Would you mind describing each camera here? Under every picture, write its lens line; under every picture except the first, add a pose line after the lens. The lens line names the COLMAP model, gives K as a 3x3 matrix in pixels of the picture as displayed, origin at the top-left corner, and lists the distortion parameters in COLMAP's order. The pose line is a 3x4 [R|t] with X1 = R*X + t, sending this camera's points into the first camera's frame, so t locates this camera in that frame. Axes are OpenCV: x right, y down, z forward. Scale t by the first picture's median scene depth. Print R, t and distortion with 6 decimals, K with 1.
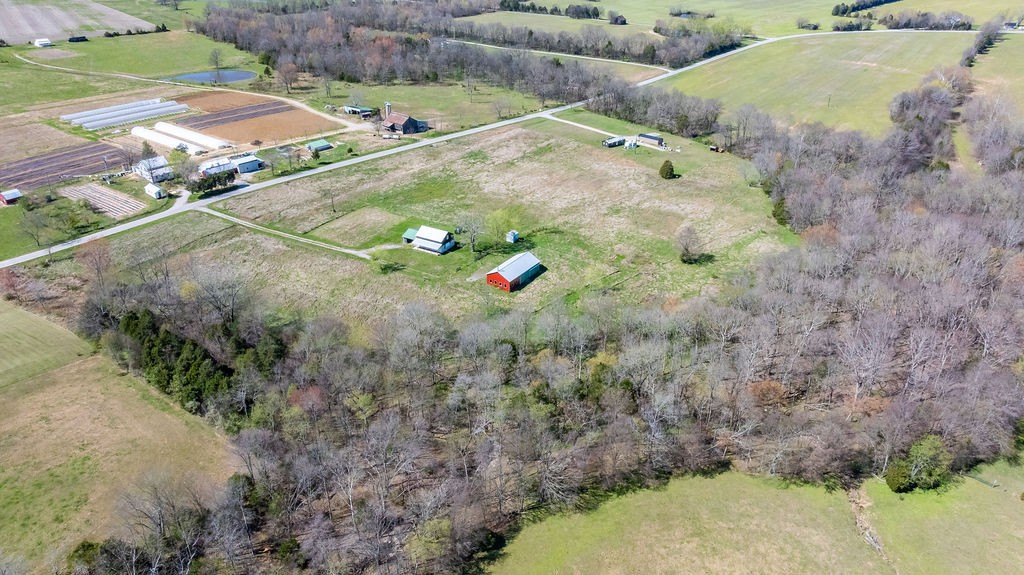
lens RADIAL K [[722.3, 0, 512.0], [0, 722.3, 287.5], [0, 0, 1]] dist [-0.030719, 0.039008]
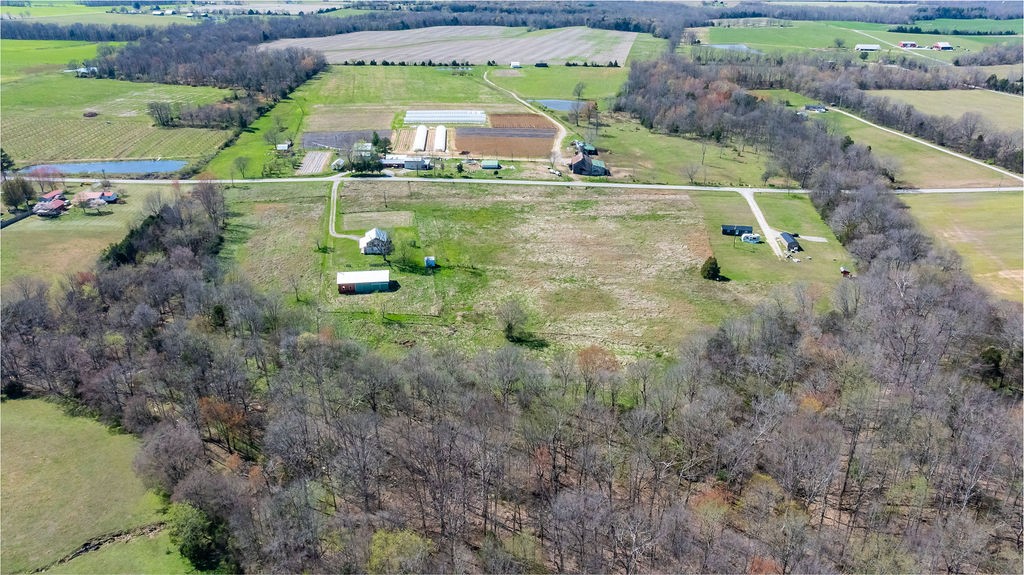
lens RADIAL K [[722.3, 0, 512.0], [0, 722.3, 287.5], [0, 0, 1]] dist [-0.030719, 0.039008]
pose [[0.638131, 0.311441, -0.704126, 0.725123], [-0.352694, 0.931182, 0.092233, -0.148403], [0.684394, 0.189484, 0.704060, 0.266939]]
